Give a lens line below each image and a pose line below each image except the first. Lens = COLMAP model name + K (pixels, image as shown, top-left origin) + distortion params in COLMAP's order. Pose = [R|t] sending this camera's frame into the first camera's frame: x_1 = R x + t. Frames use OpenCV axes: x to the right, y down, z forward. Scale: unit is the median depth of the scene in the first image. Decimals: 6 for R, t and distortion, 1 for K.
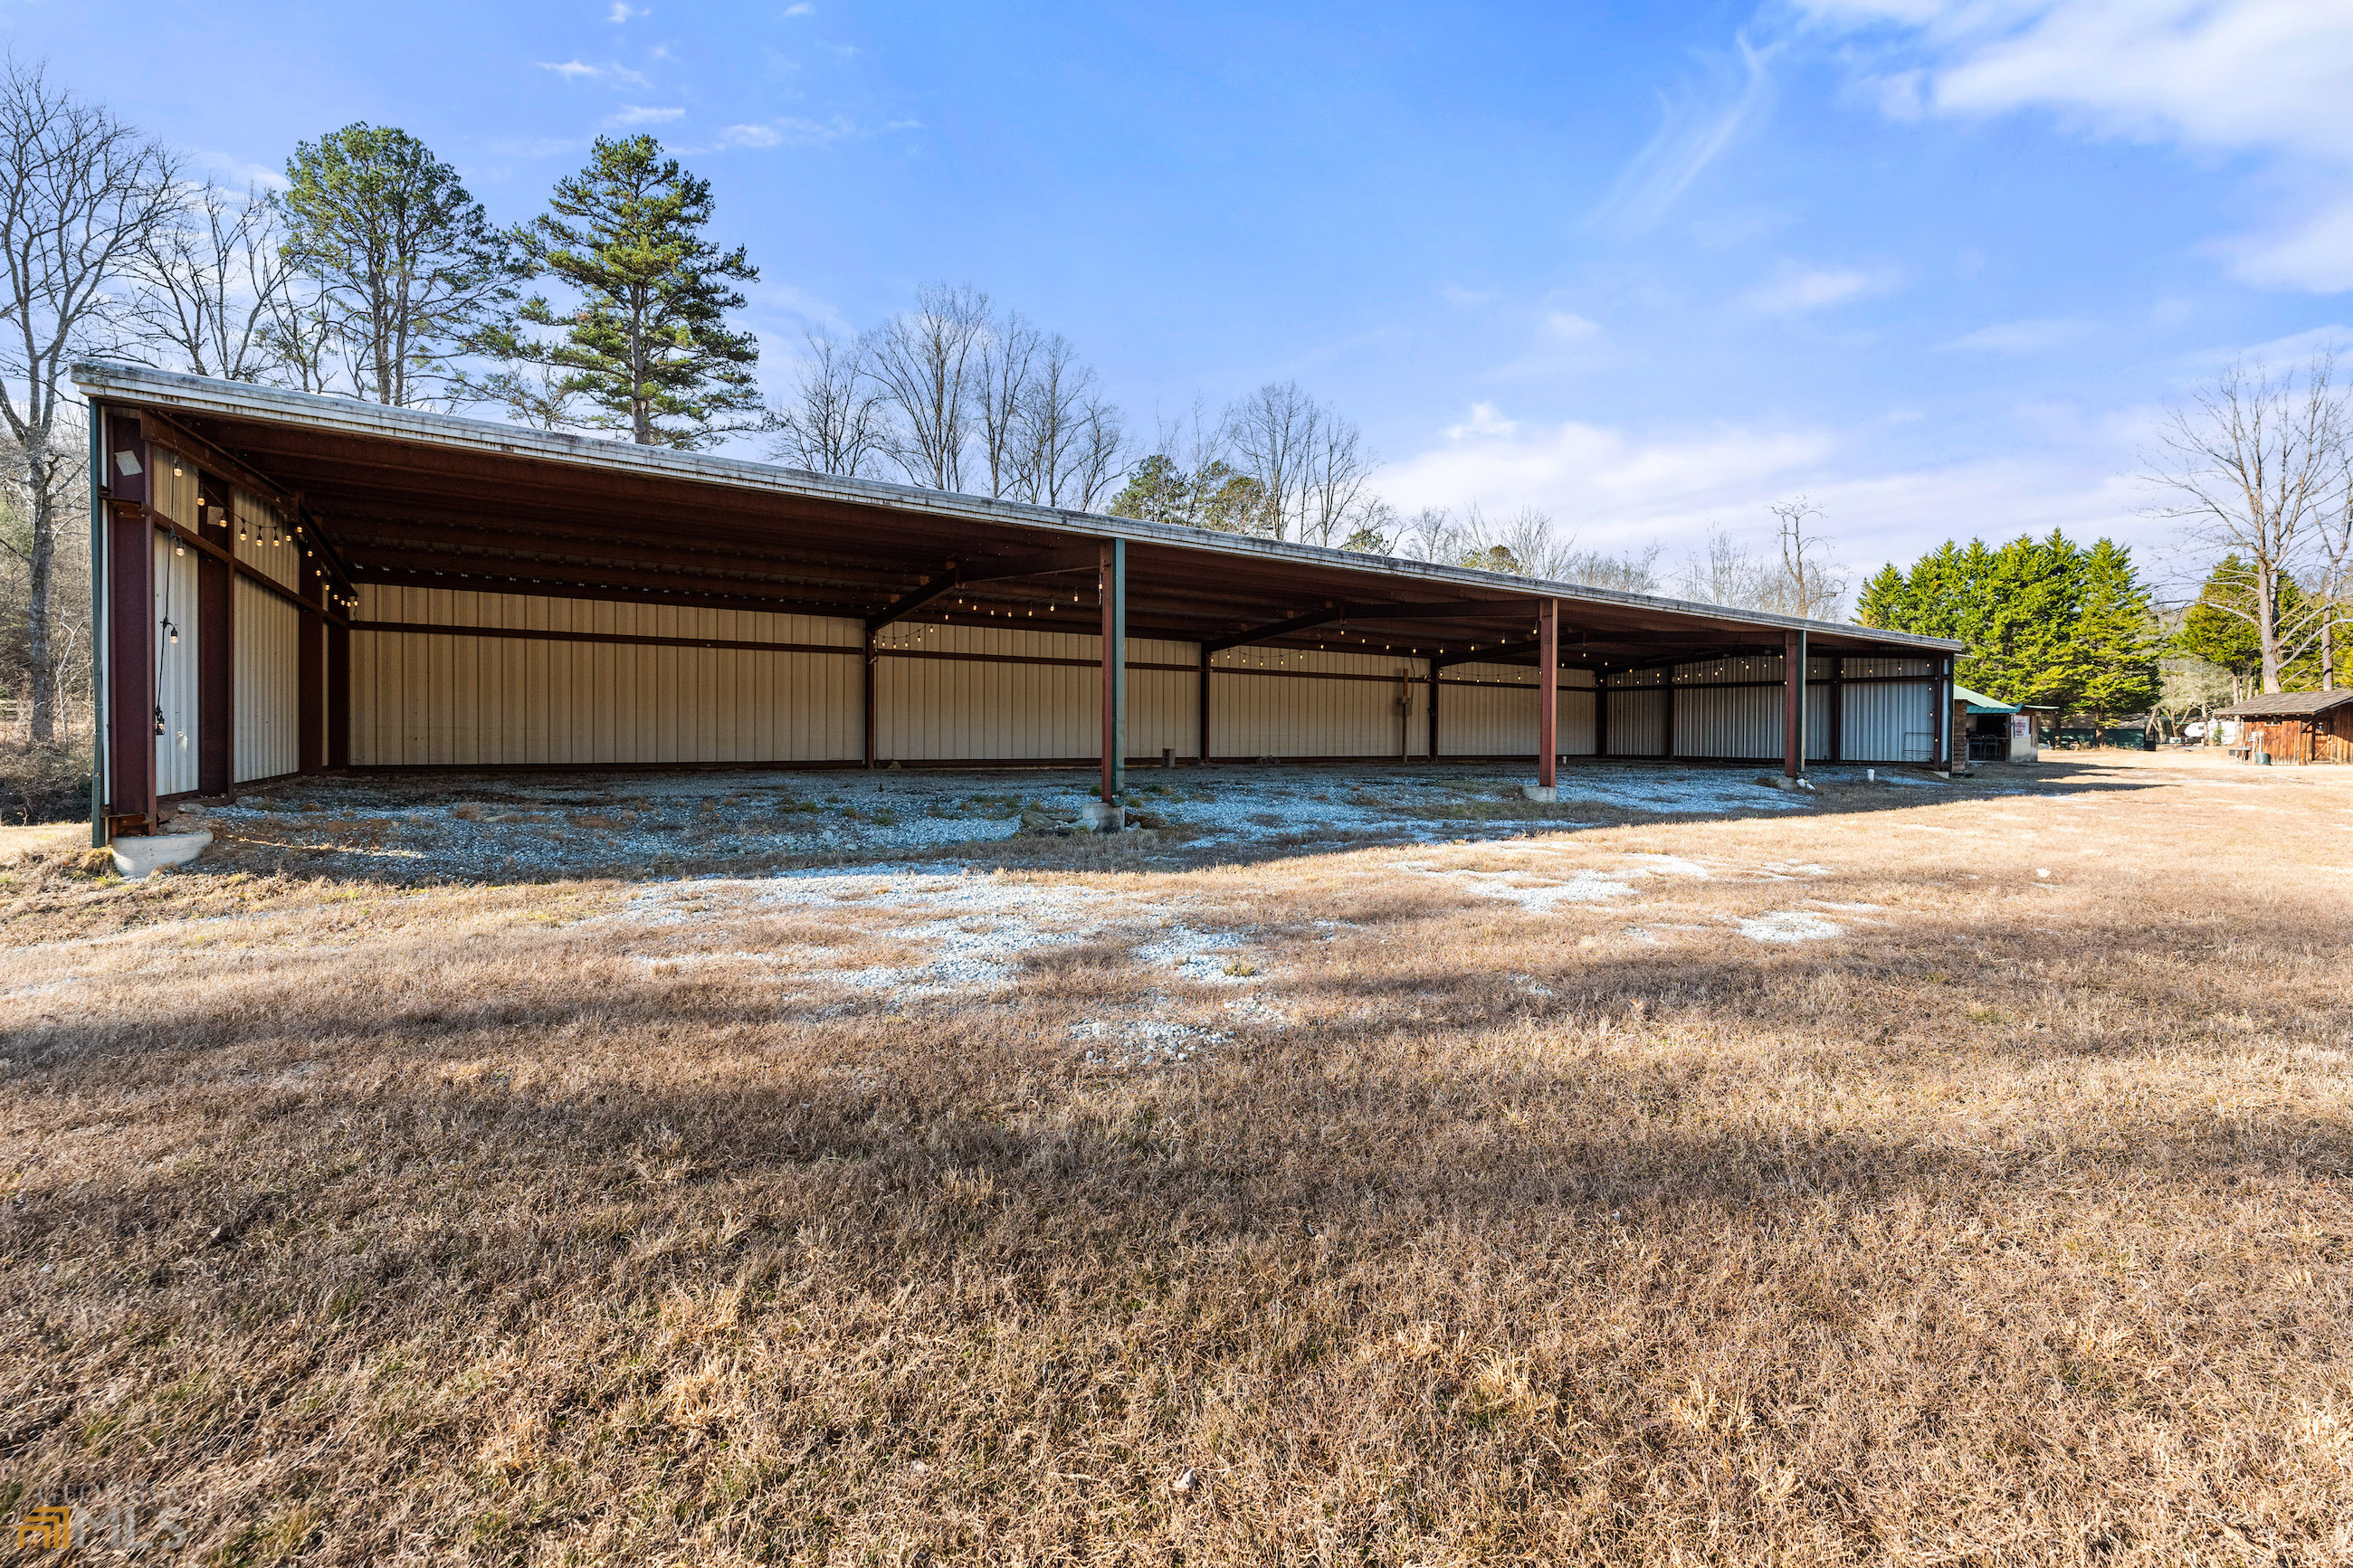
lens RADIAL K [[983.4, 0, 1154.8], [0, 983.4, 748.2], [0, 0, 1]] dist [0.000912, -0.000033]
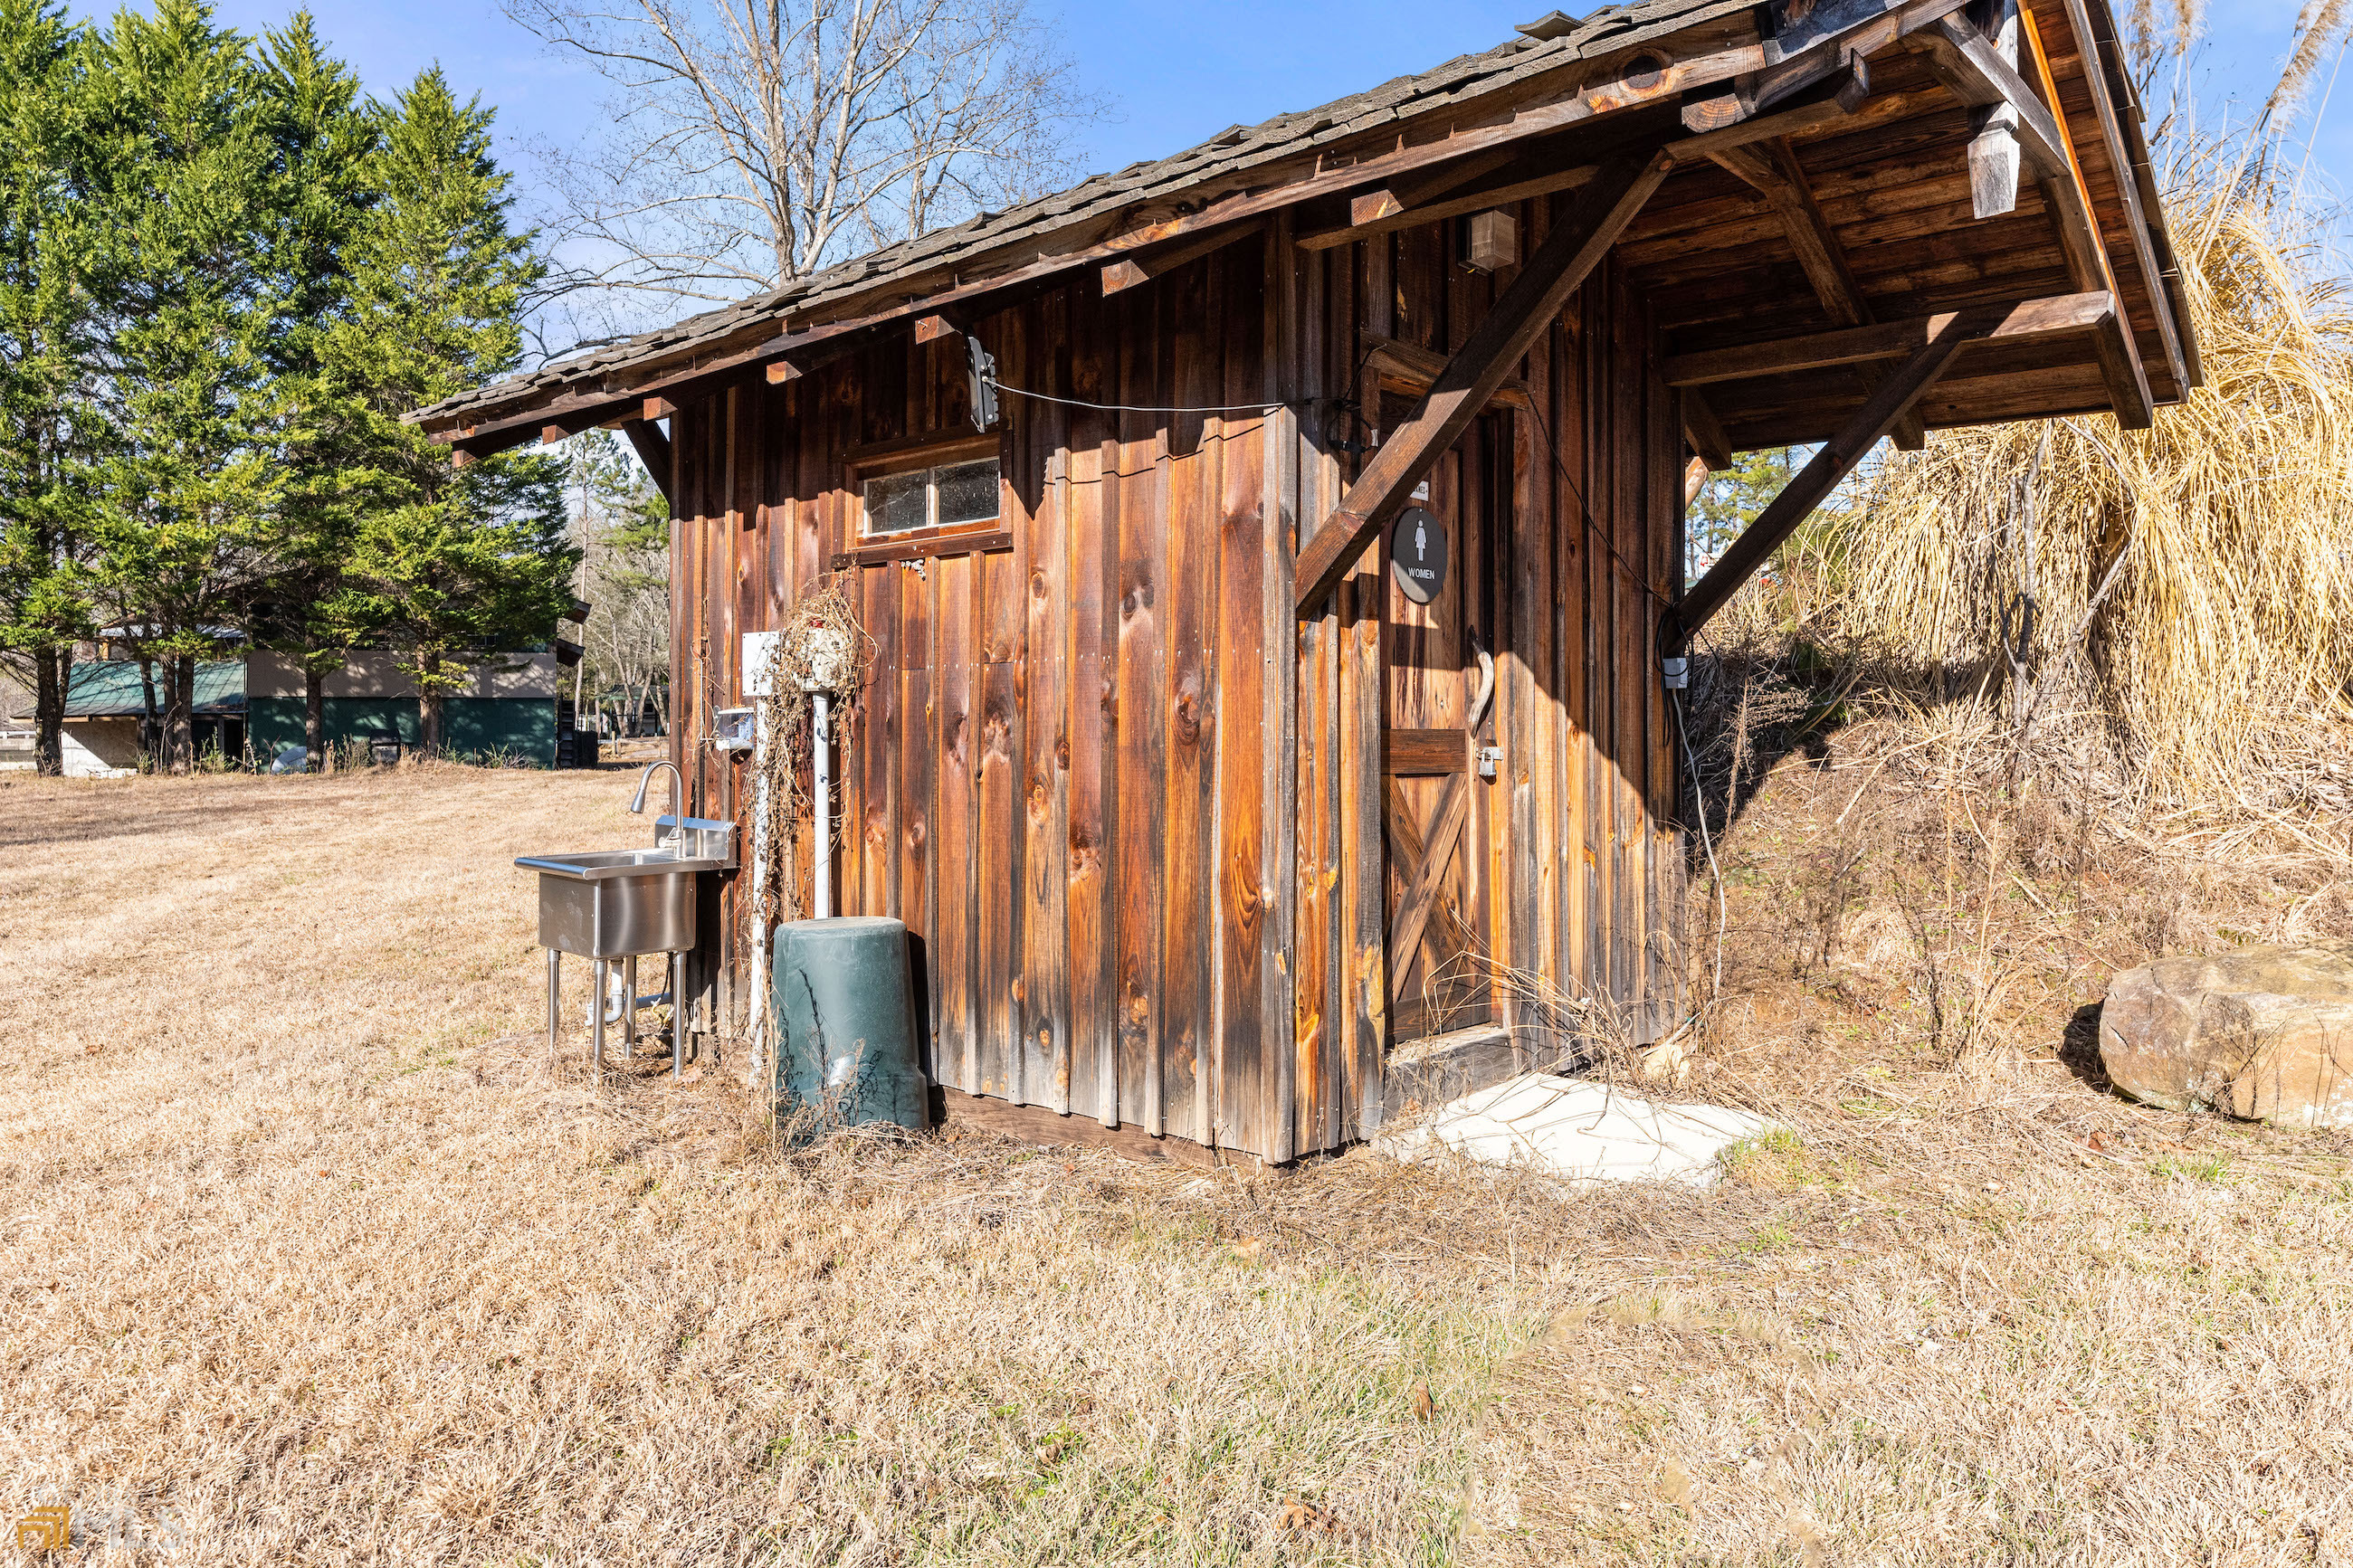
lens RADIAL K [[1572.3, 0, 1178.2], [0, 1572.3, 774.9], [0, 0, 1]] dist [0.004336, 0.001226]
pose [[0.465133, -0.028933, 0.884768, 0.666393], [0.014188, 0.999581, 0.025229, -0.005293], [-0.885127, 0.000818, 0.465348, 0.595884]]
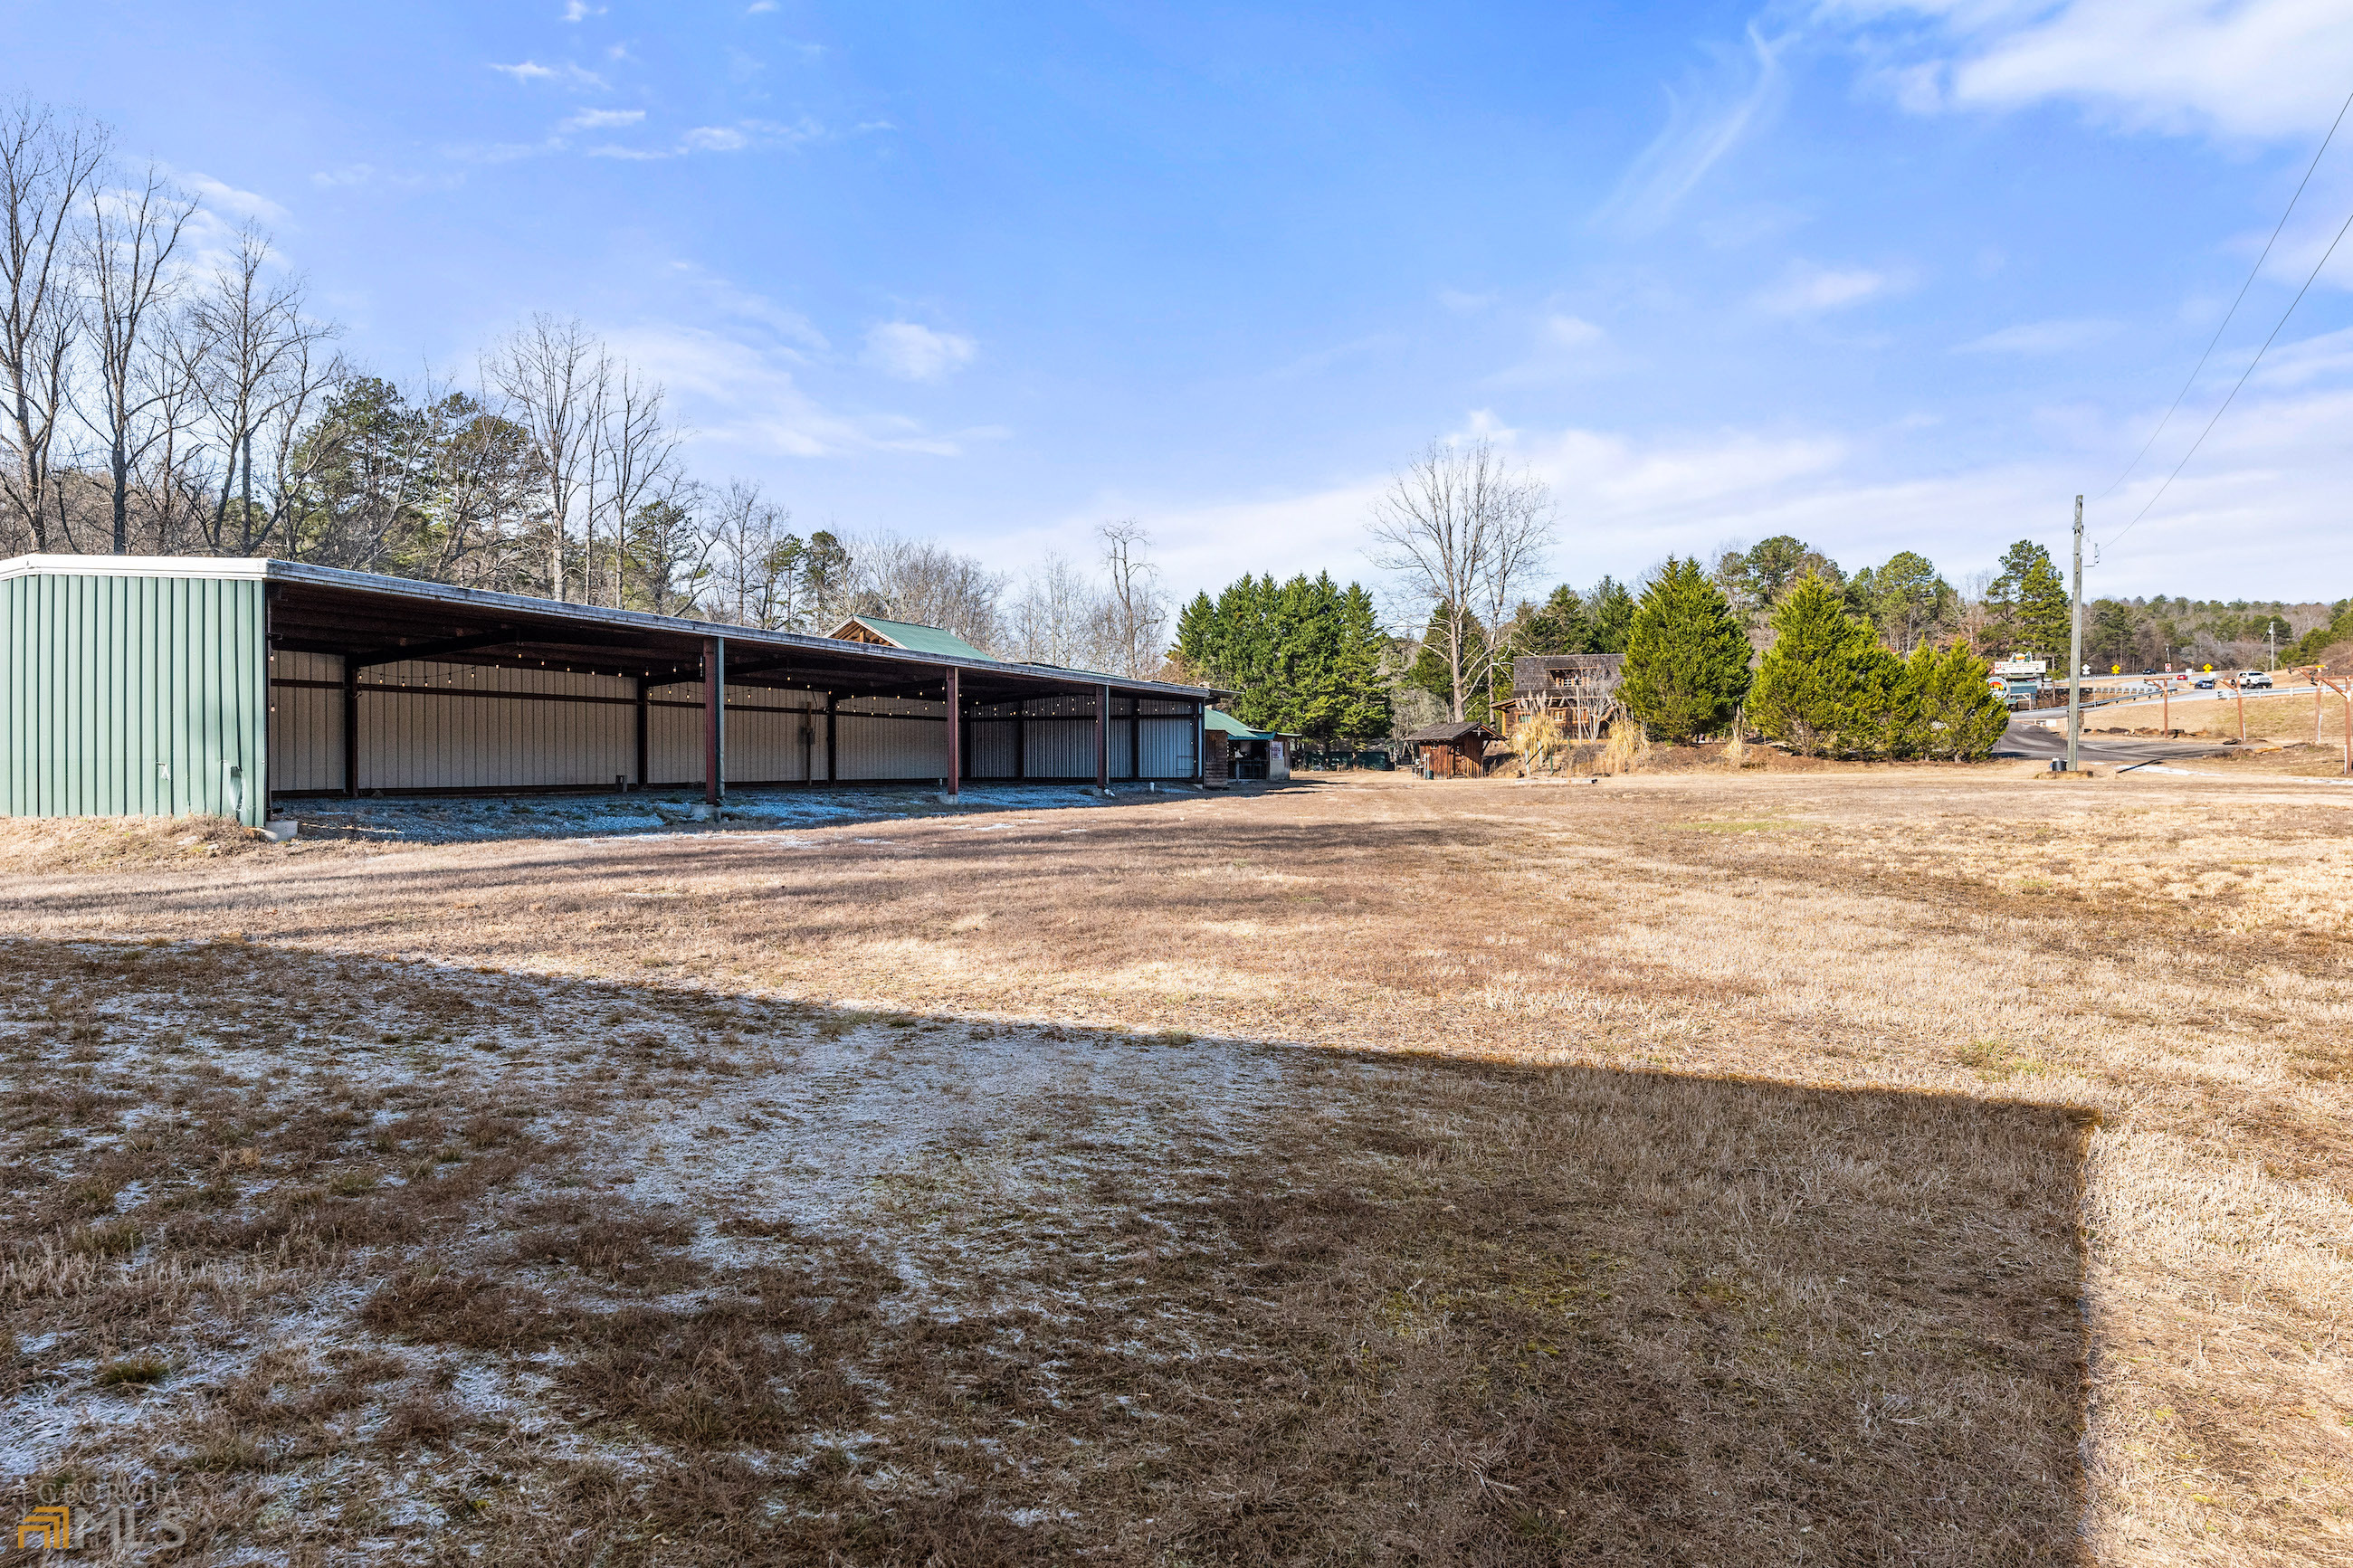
lens RADIAL K [[1370.2, 0, 1172.0], [0, 1370.2, 775.5], [0, 0, 1]] dist [0.001761, 0.000010]
pose [[0.825235, -0.015123, 0.564587, -0.100516], [0.018352, 0.999832, -0.000043, 0.003562], [-0.564492, 0.010397, 0.825373, -0.180639]]
